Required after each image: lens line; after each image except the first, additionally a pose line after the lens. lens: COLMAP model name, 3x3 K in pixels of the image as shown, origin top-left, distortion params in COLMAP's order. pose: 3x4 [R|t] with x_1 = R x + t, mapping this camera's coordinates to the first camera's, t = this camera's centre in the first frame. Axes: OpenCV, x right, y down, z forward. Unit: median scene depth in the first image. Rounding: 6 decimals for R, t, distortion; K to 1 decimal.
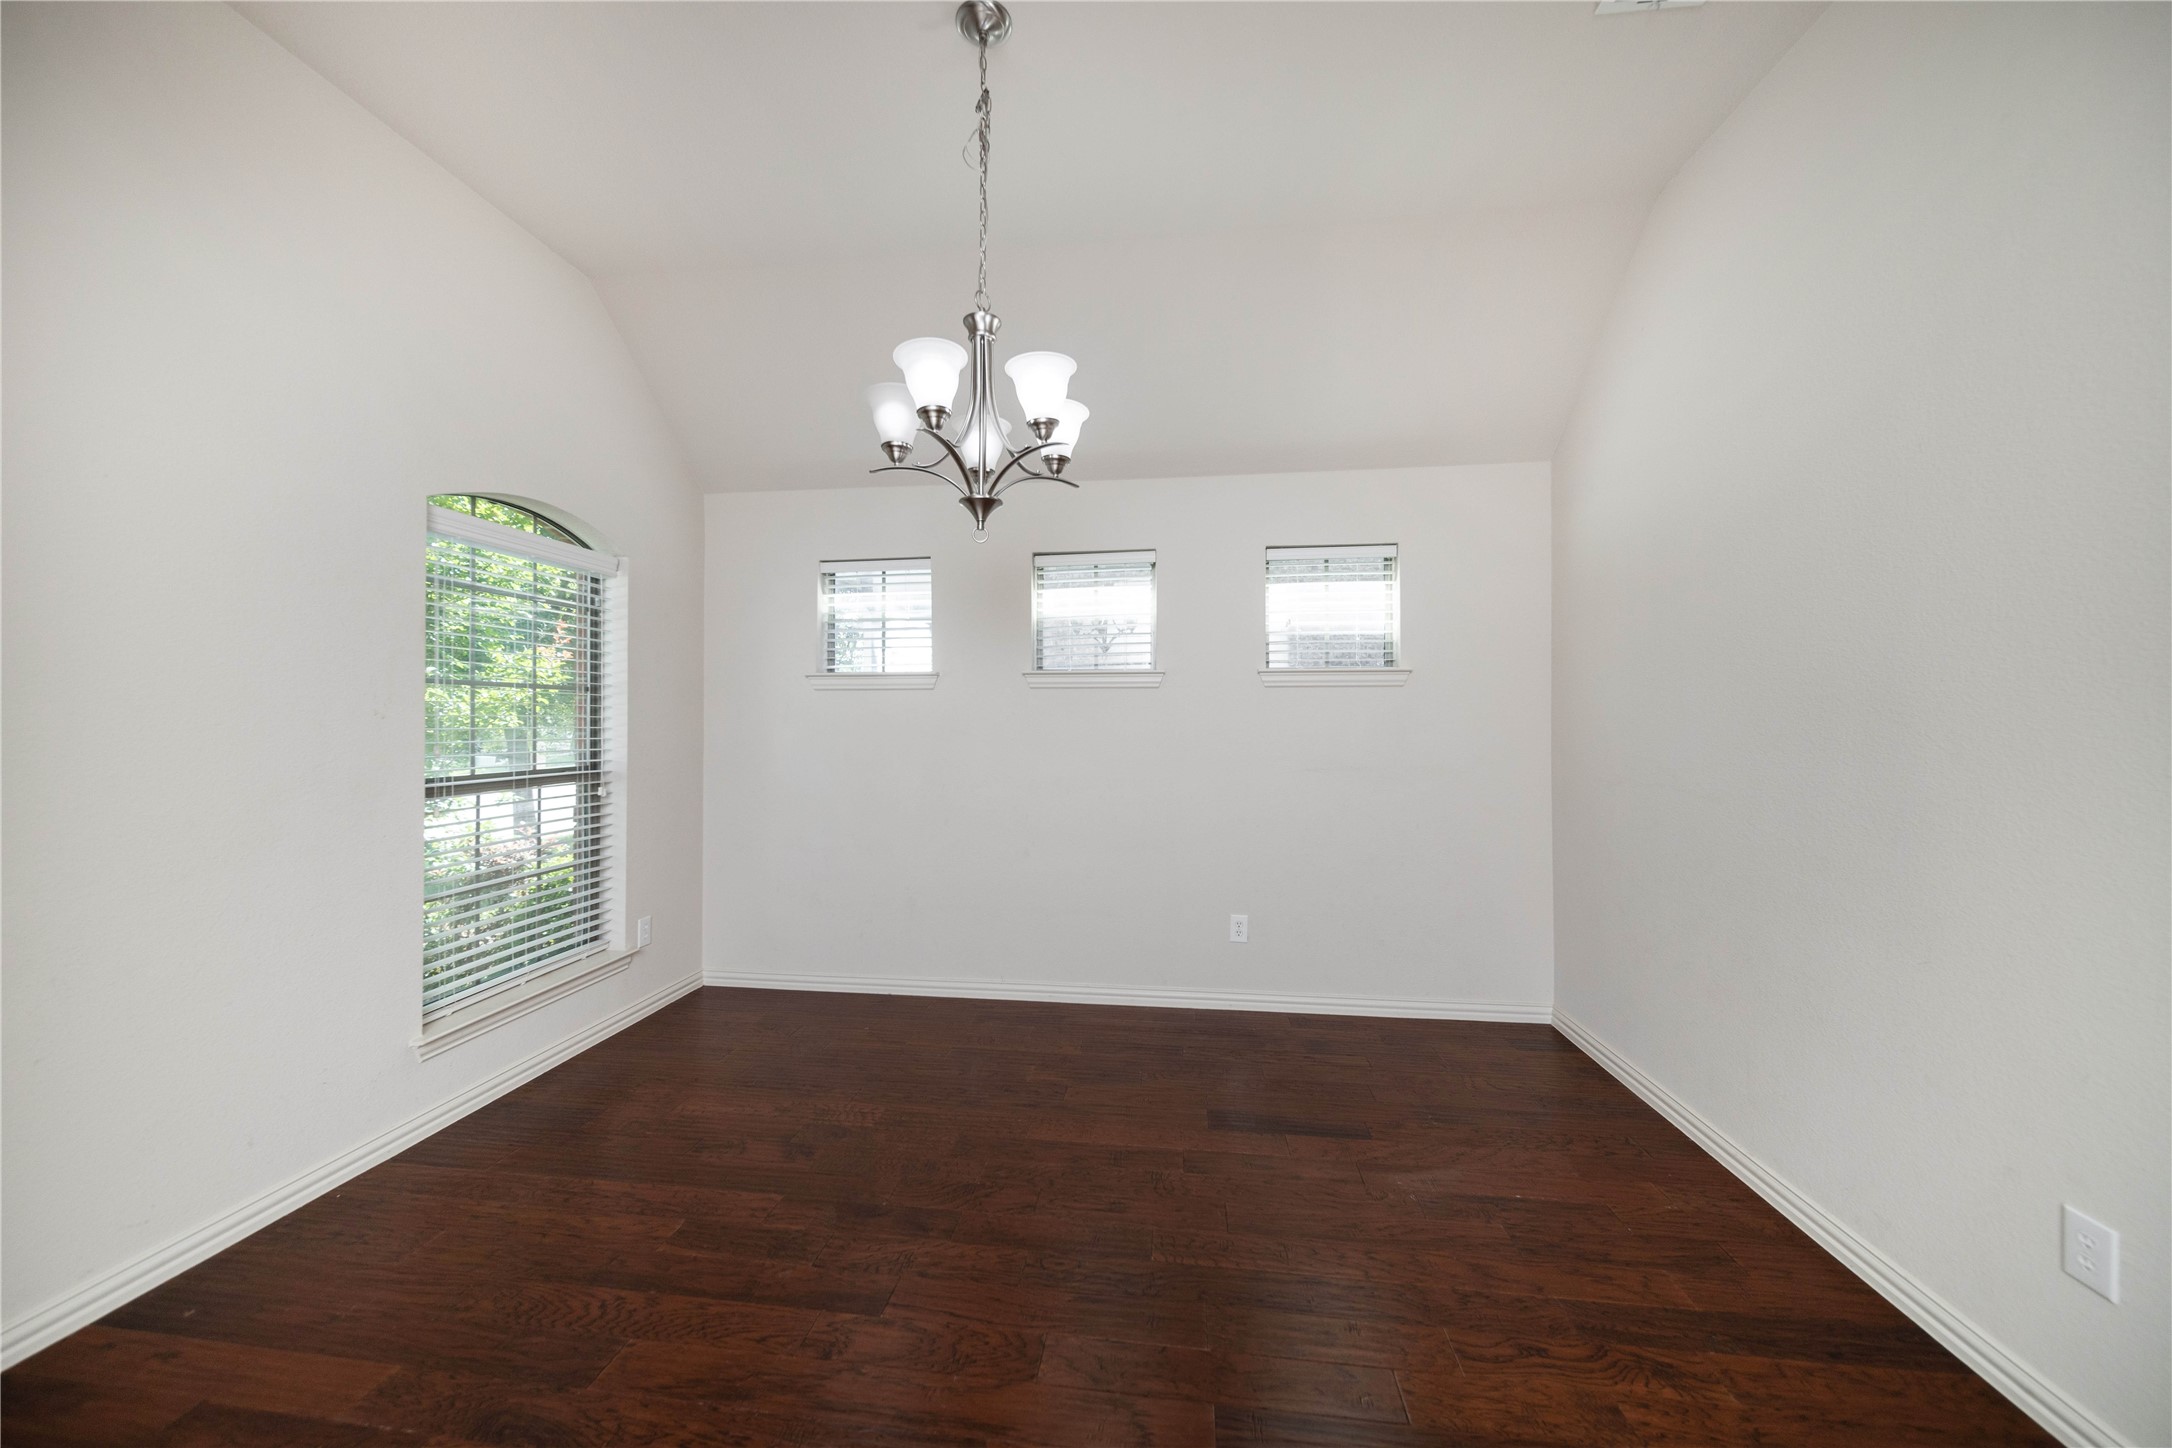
lens RADIAL K [[769.3, 0, 1078.3], [0, 769.3, 717.4], [0, 0, 1]] dist [-0.002126, -0.000048]
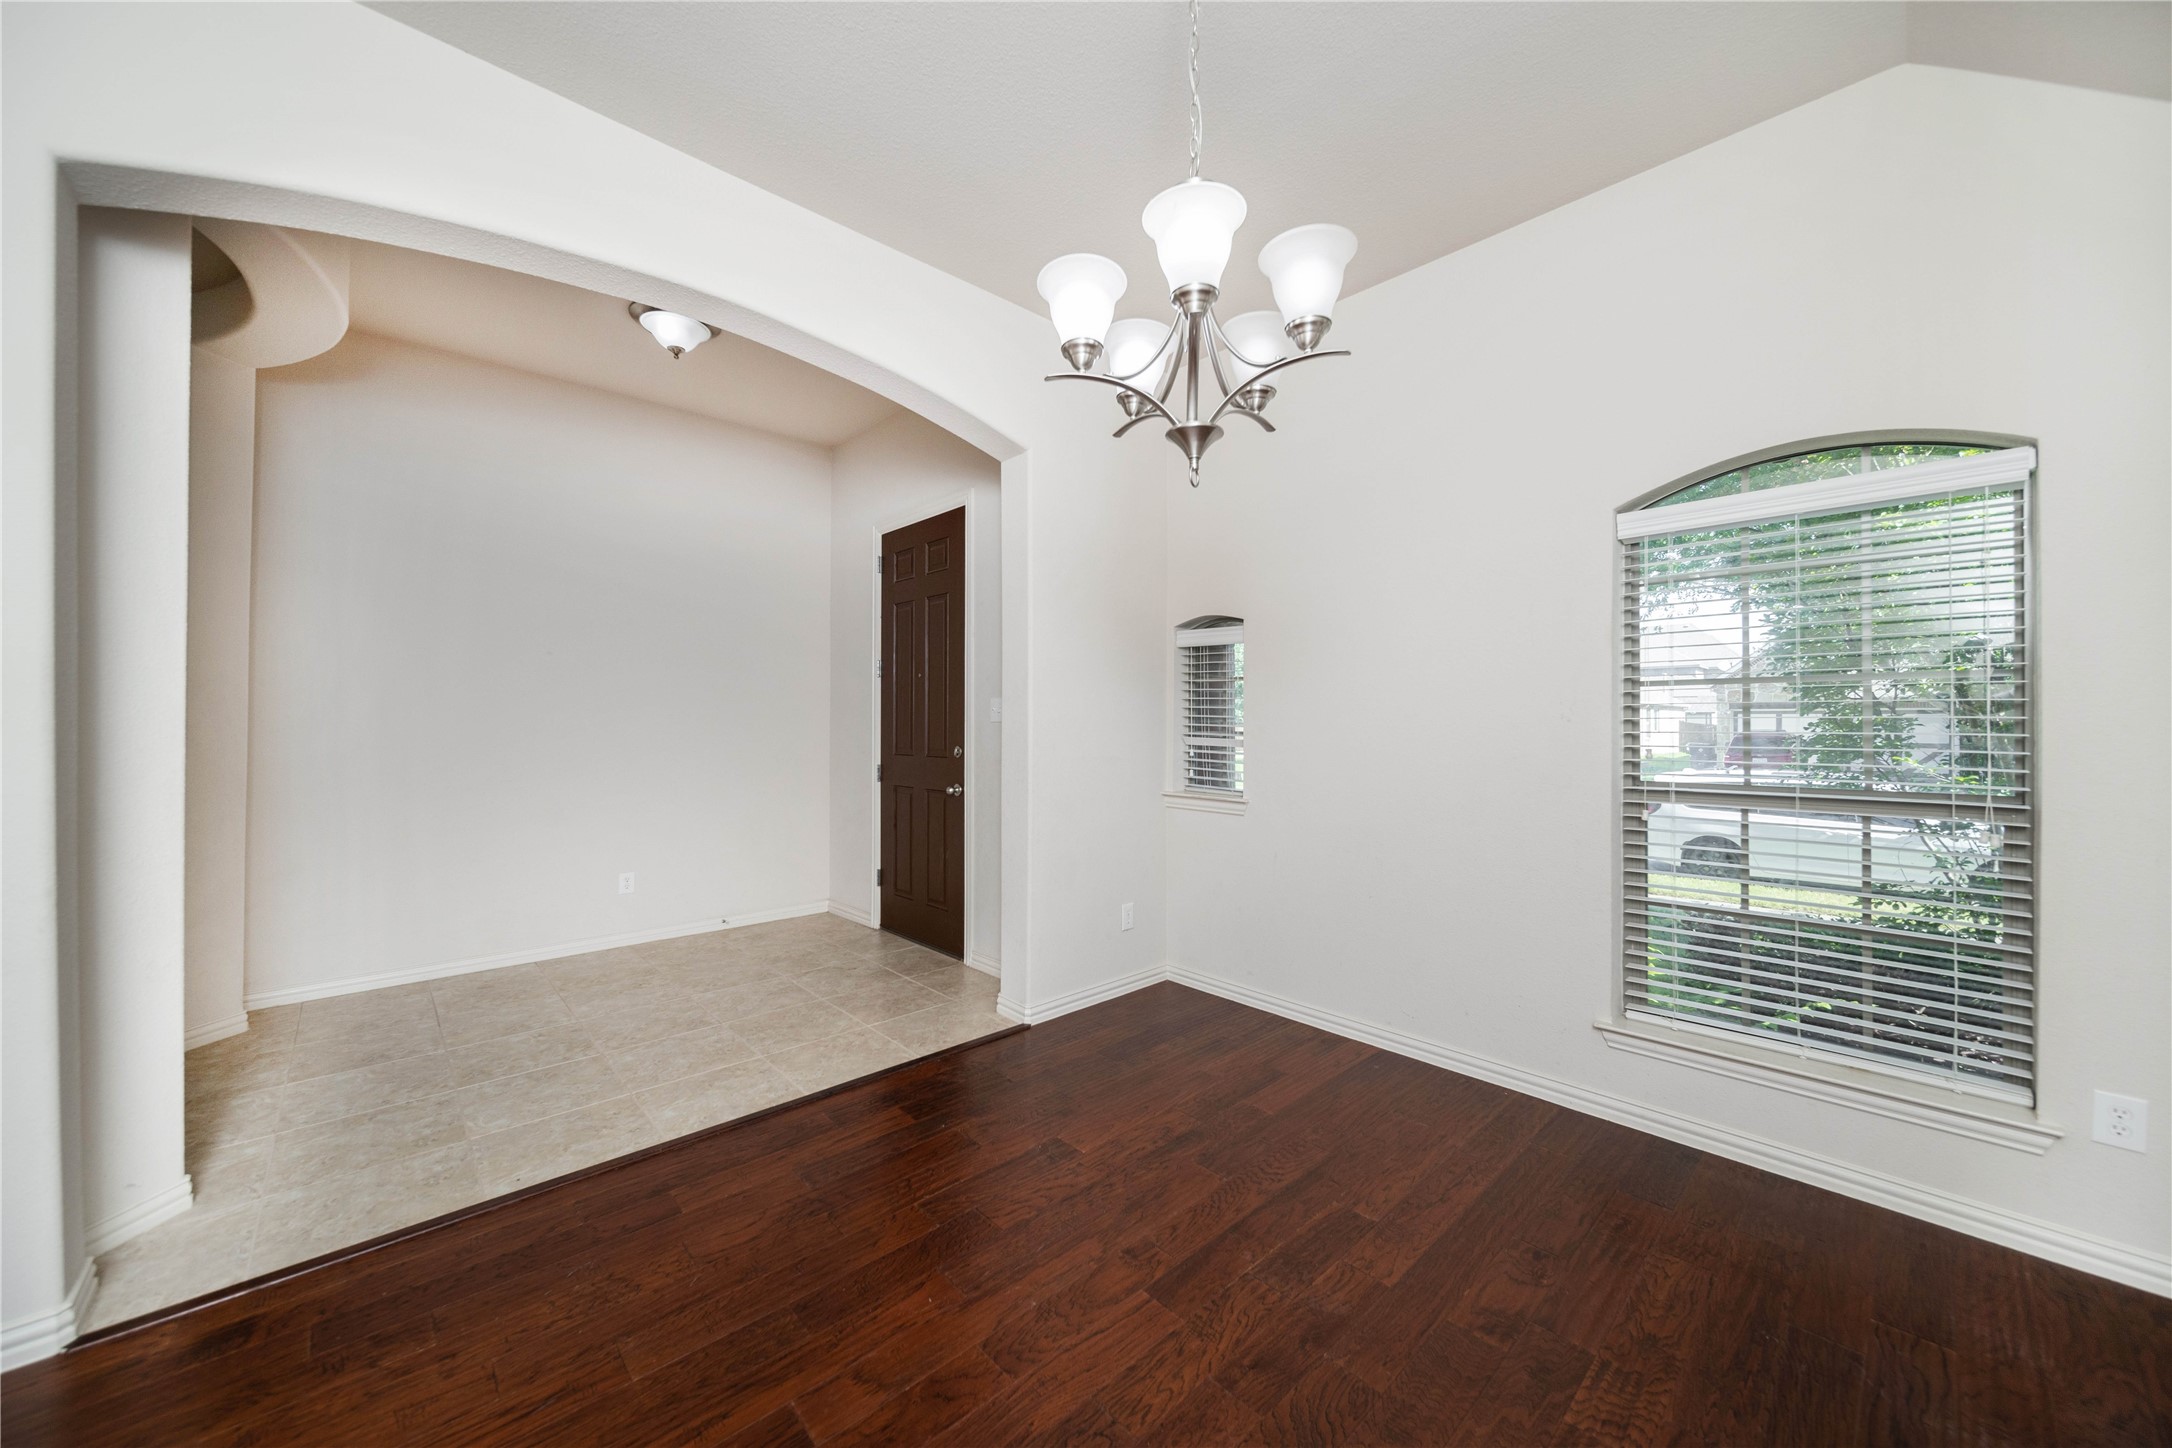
lens RADIAL K [[769.3, 0, 1075.0], [0, 769.3, 721.8], [0, 0, 1]] dist [-0.002126, -0.000048]
pose [[-0.629861, -0.001279, -0.776707, 0.562617], [-0.002016, 0.999998, -0.000013, 0.008967], [0.776705, 0.001558, -0.629862, 1.462797]]
